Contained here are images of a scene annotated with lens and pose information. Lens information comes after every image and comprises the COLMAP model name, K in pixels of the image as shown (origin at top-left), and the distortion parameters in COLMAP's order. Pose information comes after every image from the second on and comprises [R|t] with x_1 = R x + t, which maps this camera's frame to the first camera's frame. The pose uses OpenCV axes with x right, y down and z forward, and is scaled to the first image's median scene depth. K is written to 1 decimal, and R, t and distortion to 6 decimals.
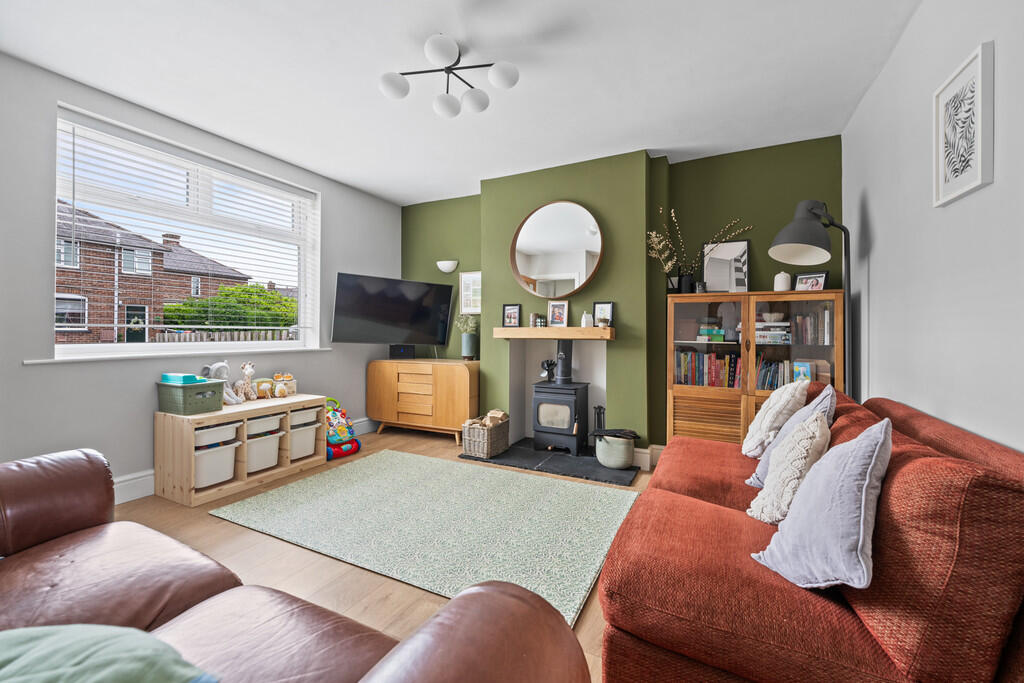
lens RADIAL K [[419.9, 0, 508.6], [0, 419.9, 332.0], [0, 0, 1]] dist [0.002587, -0.000064]
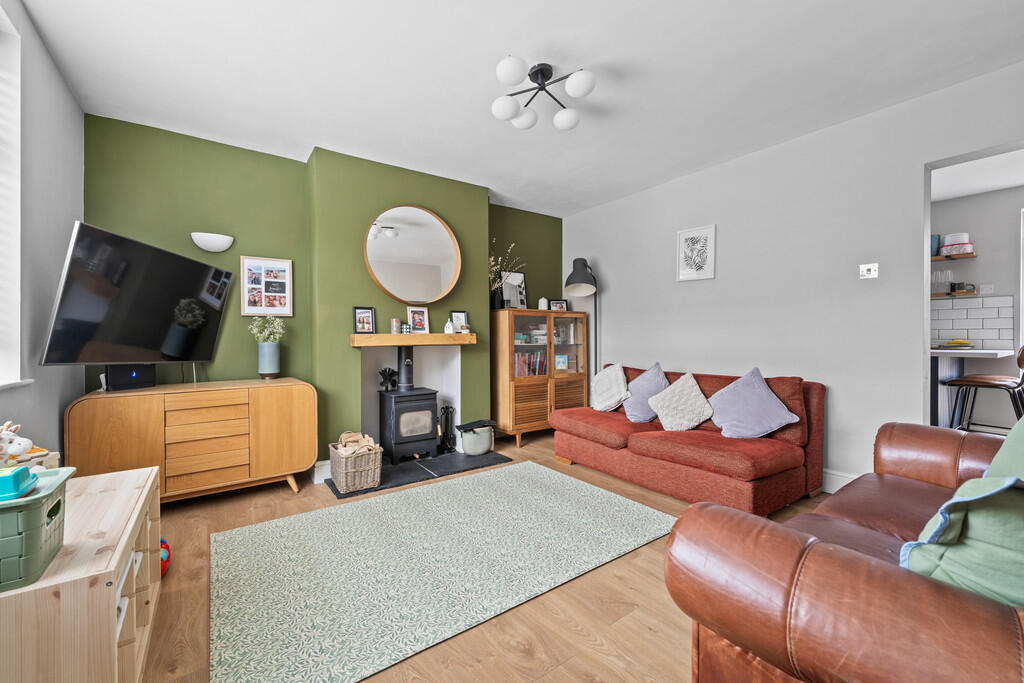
lens RADIAL K [[419.9, 0, 508.0], [0, 419.9, 340.6], [0, 0, 1]] dist [0.002587, -0.000064]
pose [[0.460451, -0.014420, 0.887568, -0.674134], [0.010684, 0.999886, 0.010703, -0.003277], [-0.887621, 0.004555, 0.460552, 0.356810]]
